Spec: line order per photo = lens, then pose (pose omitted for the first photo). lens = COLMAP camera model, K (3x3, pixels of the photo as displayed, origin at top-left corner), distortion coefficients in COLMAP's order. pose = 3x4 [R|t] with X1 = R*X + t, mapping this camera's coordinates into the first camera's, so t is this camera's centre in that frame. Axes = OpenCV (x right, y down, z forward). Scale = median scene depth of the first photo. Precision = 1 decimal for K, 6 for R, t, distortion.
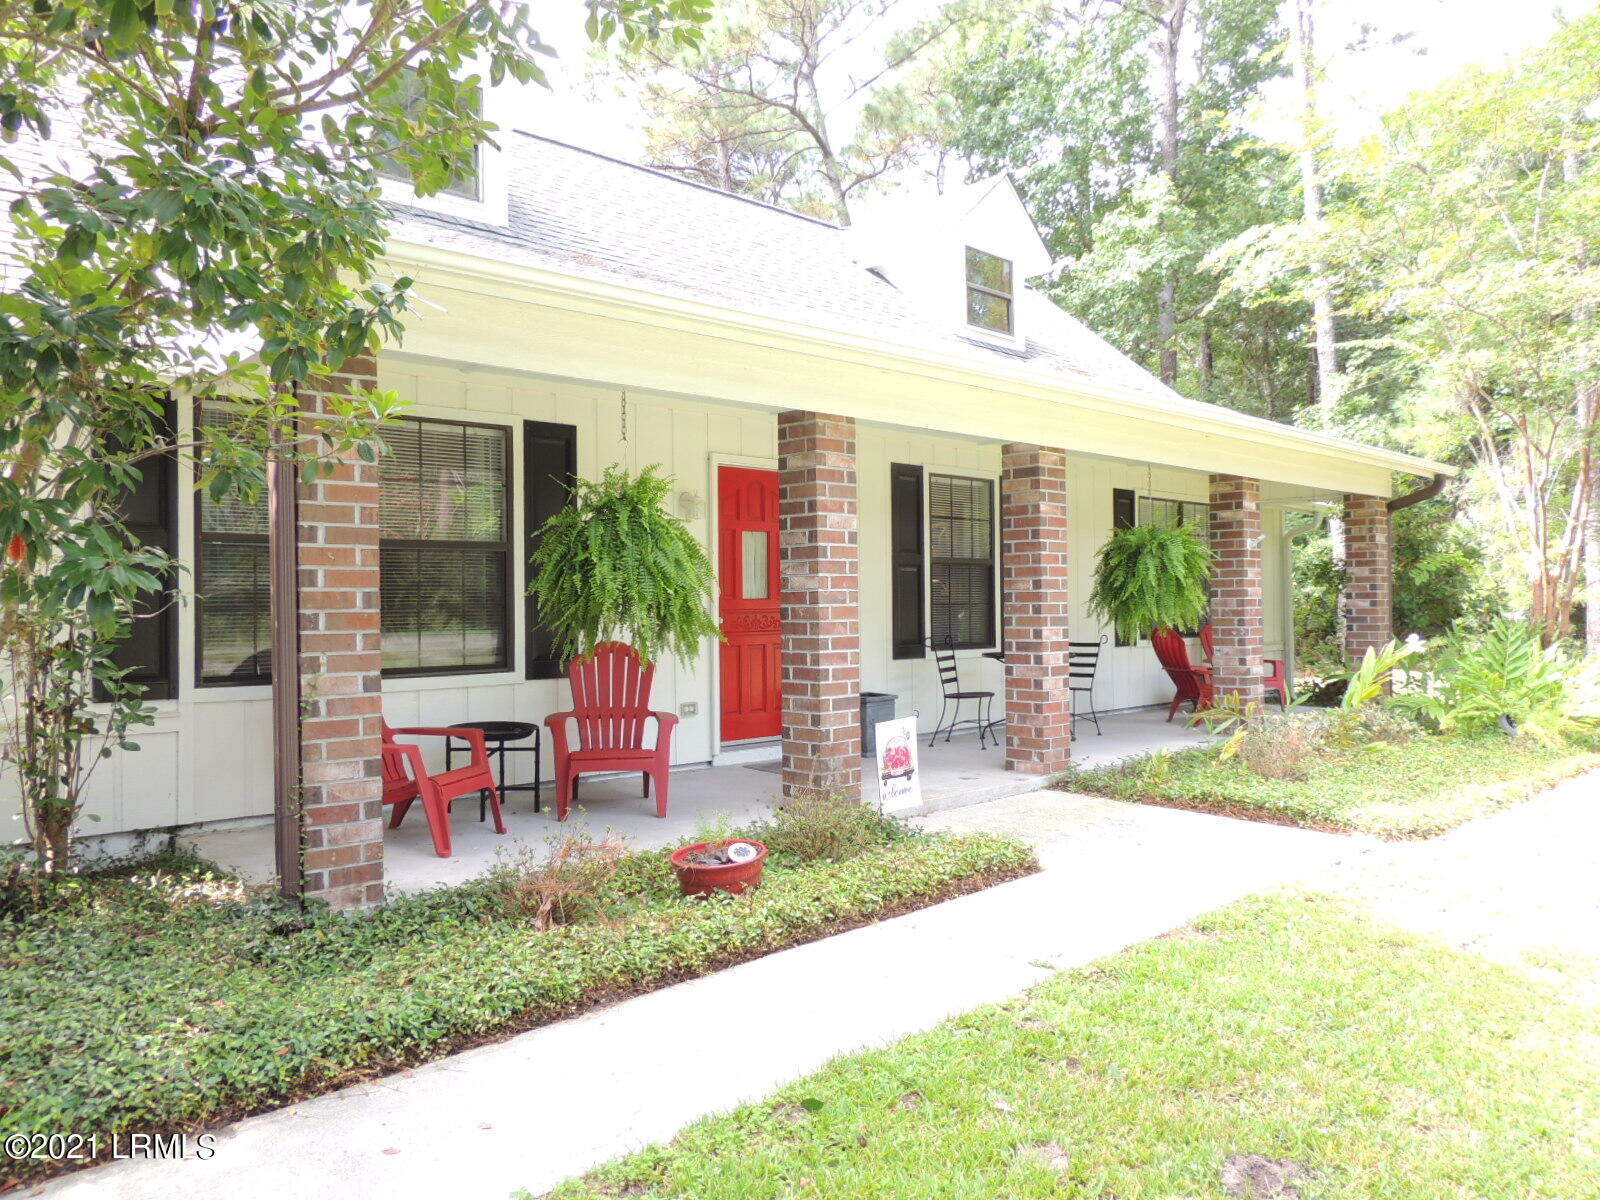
lens RADIAL K [[1149.0, 0, 801.8], [0, 1149.0, 598.2], [0, 0, 1]] dist [-0.020415, 0.003739]
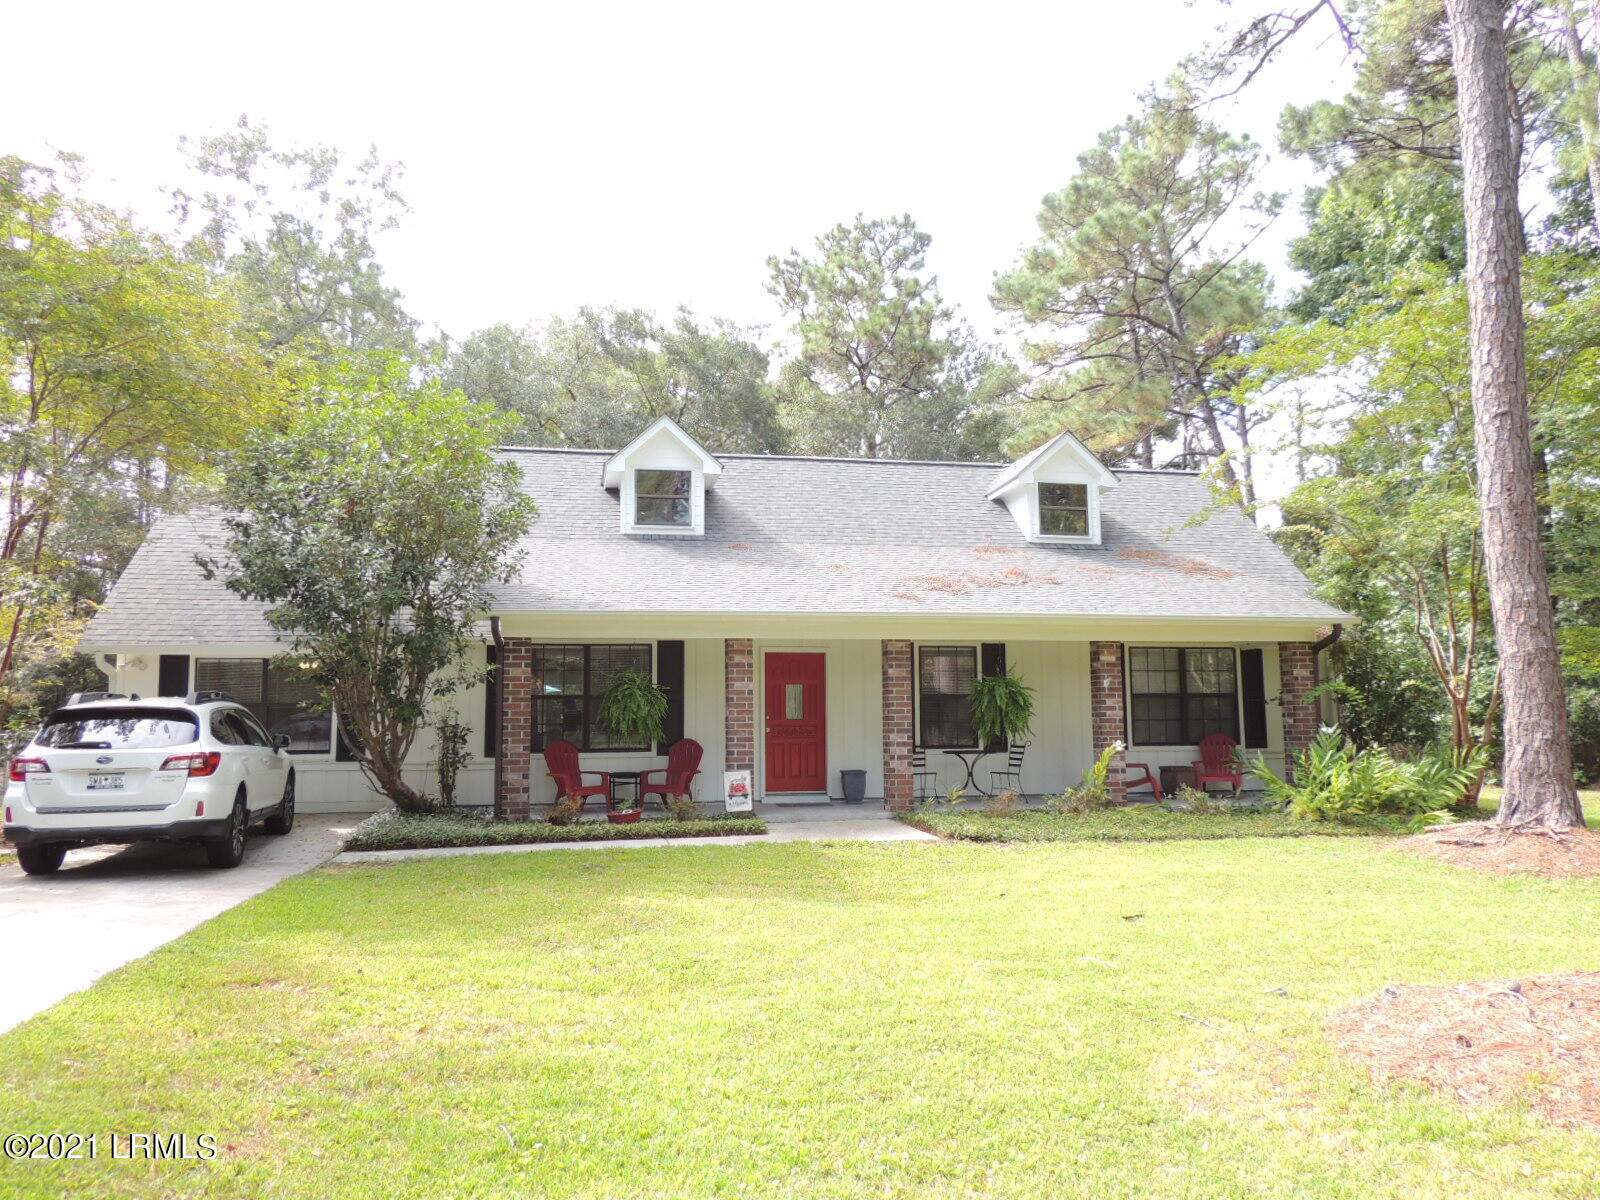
lens RADIAL K [[1149.0, 0, 797.9], [0, 1149.0, 599.3], [0, 0, 1]] dist [-0.020415, 0.003739]
pose [[0.853756, -0.055487, -0.517709, 1.298145], [0.003126, 0.994834, -0.101470, -0.005398], [0.520664, 0.085012, 0.849518, -0.876087]]
